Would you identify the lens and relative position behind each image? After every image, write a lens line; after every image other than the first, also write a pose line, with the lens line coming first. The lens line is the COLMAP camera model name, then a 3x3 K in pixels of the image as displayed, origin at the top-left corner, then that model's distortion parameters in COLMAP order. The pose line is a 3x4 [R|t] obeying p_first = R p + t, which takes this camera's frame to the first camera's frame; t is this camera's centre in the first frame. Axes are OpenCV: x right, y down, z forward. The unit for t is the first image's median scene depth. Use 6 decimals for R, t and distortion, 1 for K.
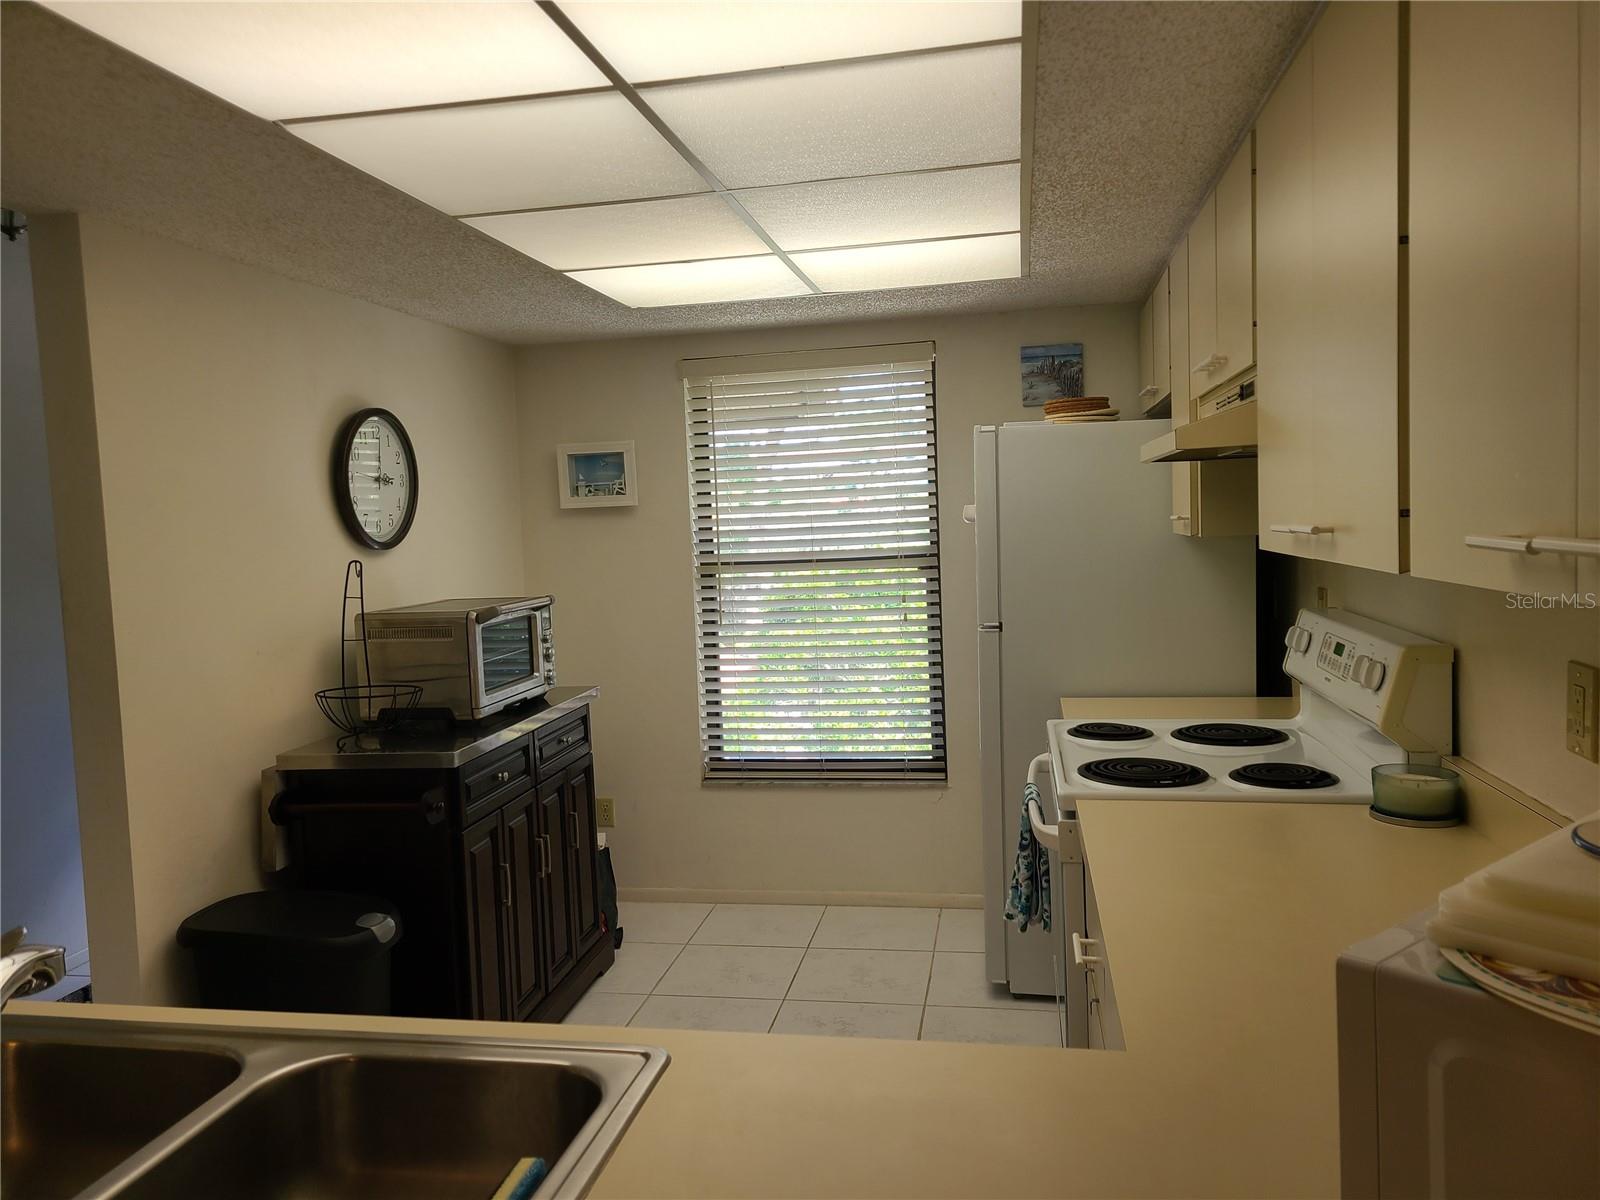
lens RADIAL K [[1188.3, 0, 791.5], [0, 1188.3, 596.2], [0, 0, 1]] dist [0.051811, -0.001965]
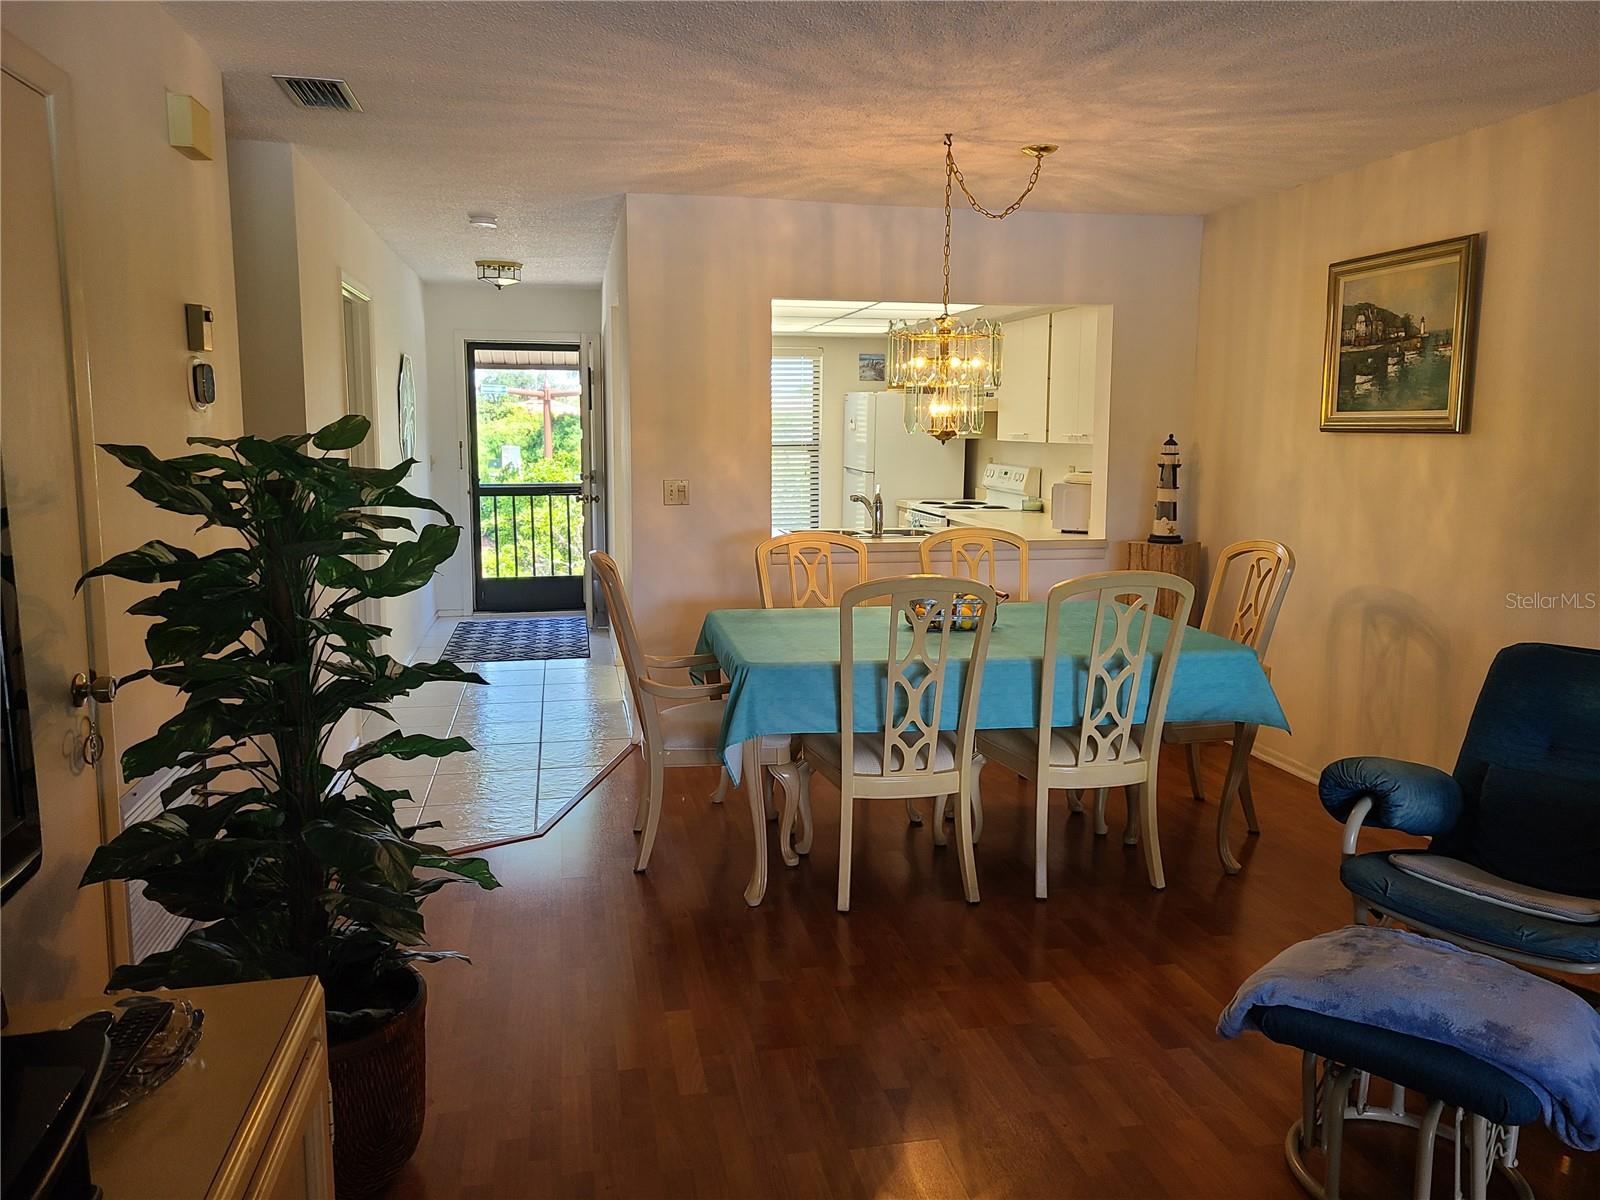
lens RADIAL K [[1187.4, 0, 801.4], [0, 1187.4, 589.8], [0, 0, 1]] dist [0.053872, -0.025311]
pose [[0.922836, -0.009126, 0.385085, -0.766839], [-0.015945, 0.997957, 0.061862, 0.099079], [-0.384863, -0.063228, 0.920805, -1.050069]]
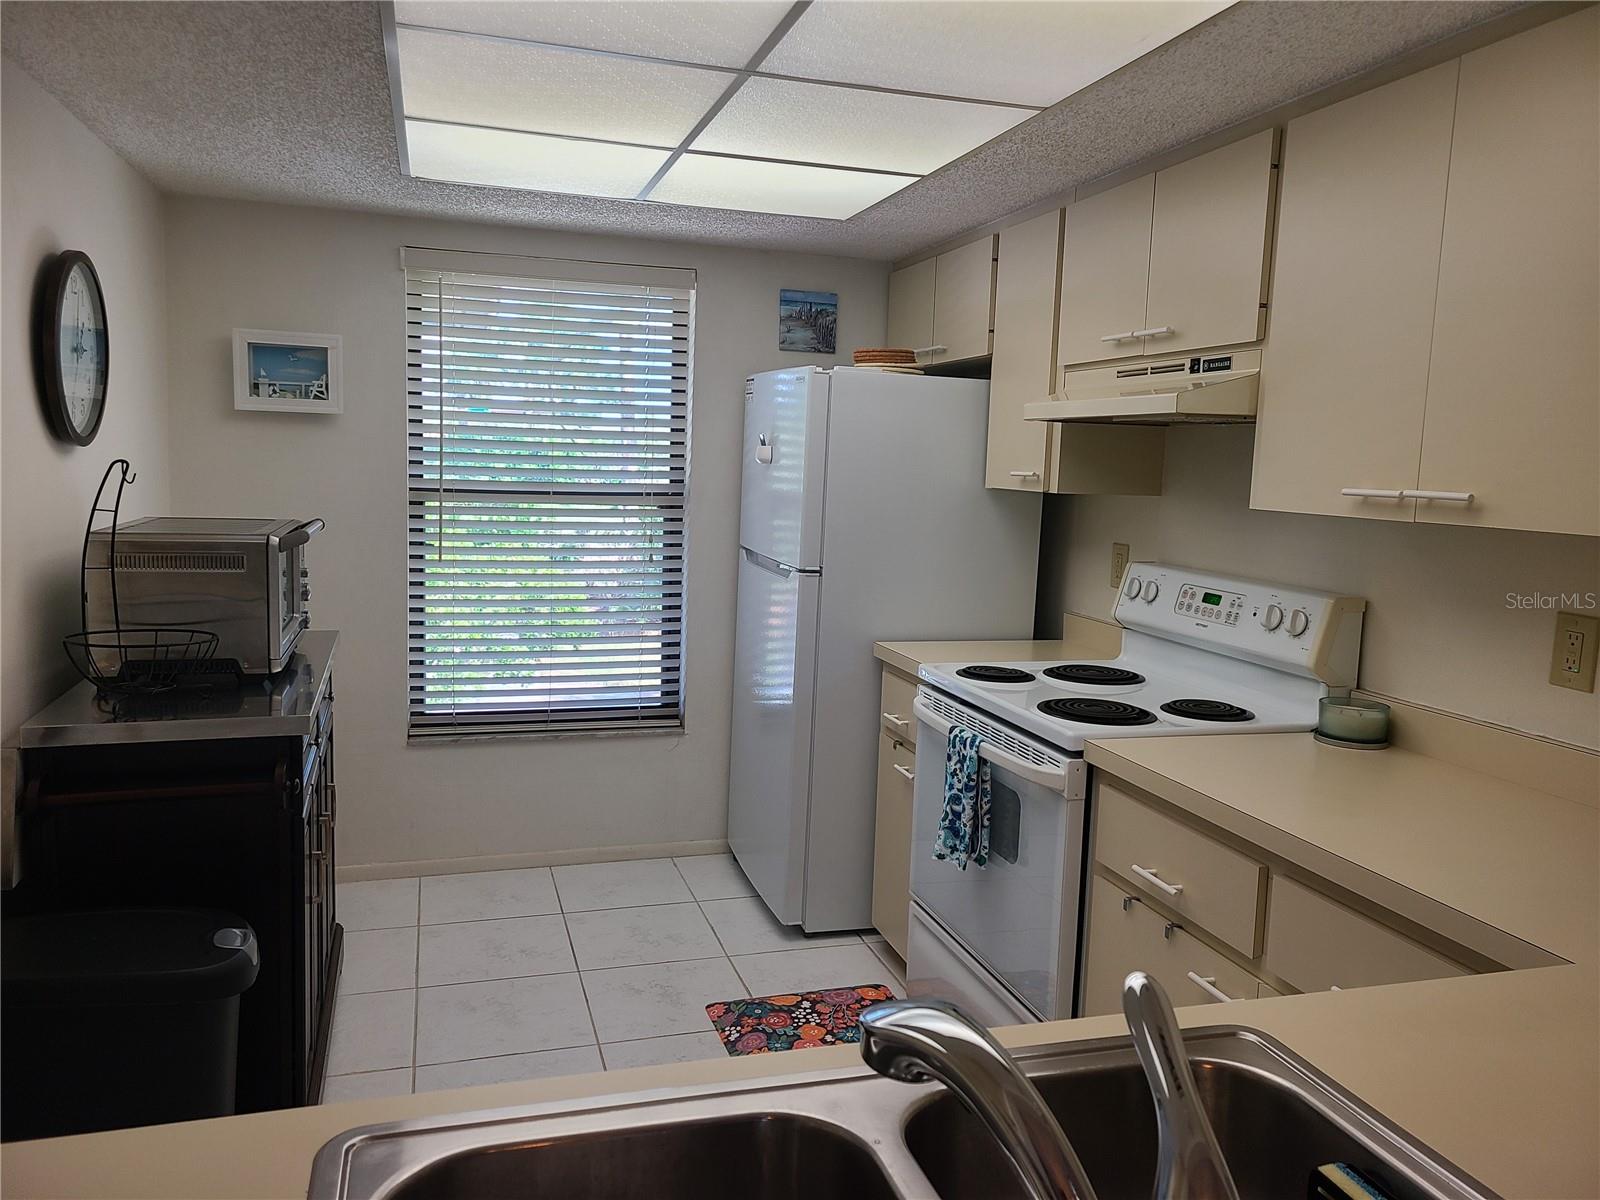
lens RADIAL K [[1187.4, 0, 801.4], [0, 1187.4, 589.8], [0, 0, 1]] dist [0.053872, -0.025311]
pose [[0.878806, 0.016622, 0.476889, -0.251825], [-0.036985, 0.998759, 0.033343, 0.006885], [-0.475743, -0.046939, 0.878331, 0.106795]]
